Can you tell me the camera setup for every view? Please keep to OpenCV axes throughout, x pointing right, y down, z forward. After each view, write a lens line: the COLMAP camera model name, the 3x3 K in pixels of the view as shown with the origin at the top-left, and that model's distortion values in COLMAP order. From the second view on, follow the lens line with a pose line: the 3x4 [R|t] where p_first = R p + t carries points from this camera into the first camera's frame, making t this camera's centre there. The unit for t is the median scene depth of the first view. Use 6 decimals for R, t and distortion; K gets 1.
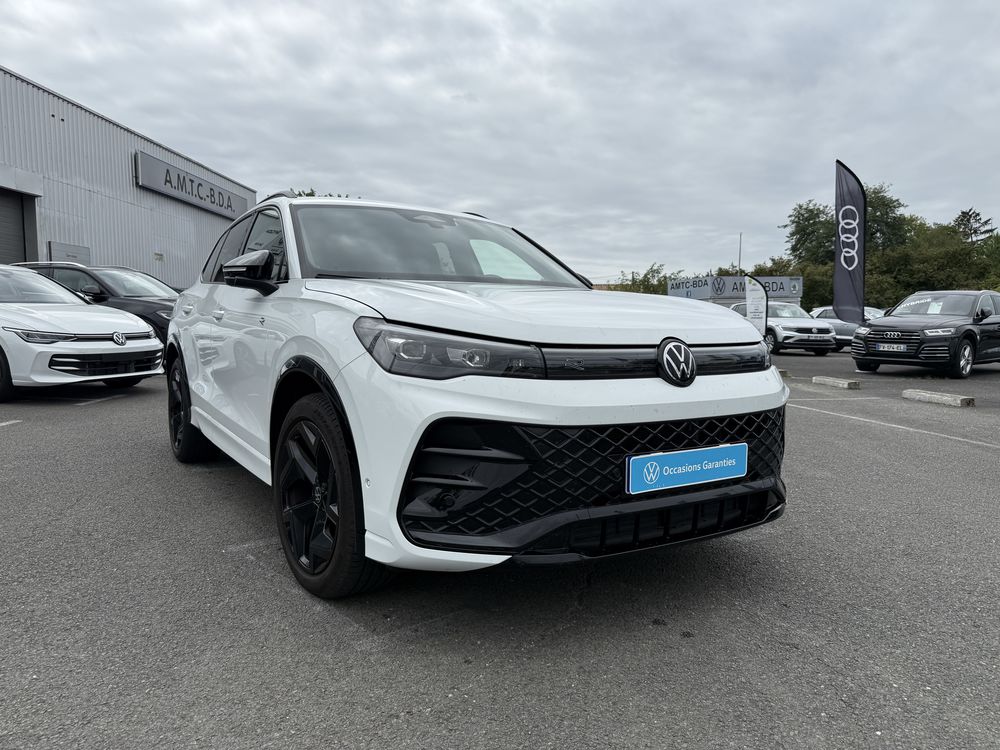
lens RADIAL K [[721.7, 0, 503.4], [0, 721.7, 355.3], [0, 0, 1]] dist [0.056793, -0.080282]
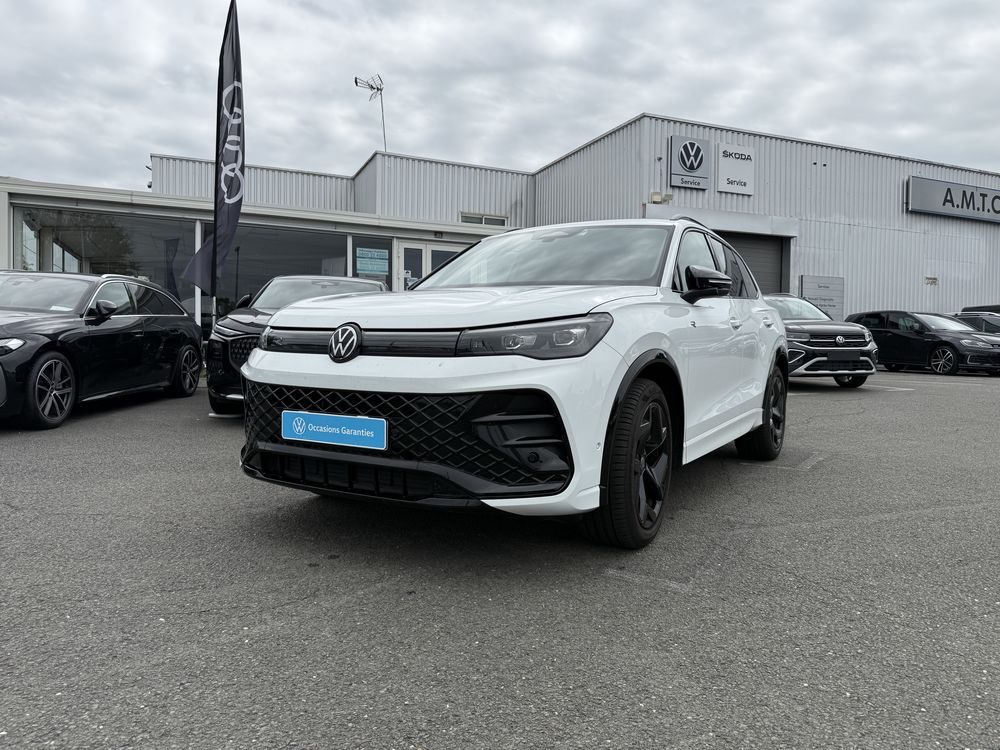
lens RADIAL K [[721.7, 0, 503.4], [0, 721.7, 355.3], [0, 0, 1]] dist [0.056793, -0.080282]
pose [[0.429641, 0.013468, -0.902899, 0.569691], [-0.052660, 0.998561, -0.010164, 0.011327], [0.901463, 0.051914, 0.429732, 0.286033]]
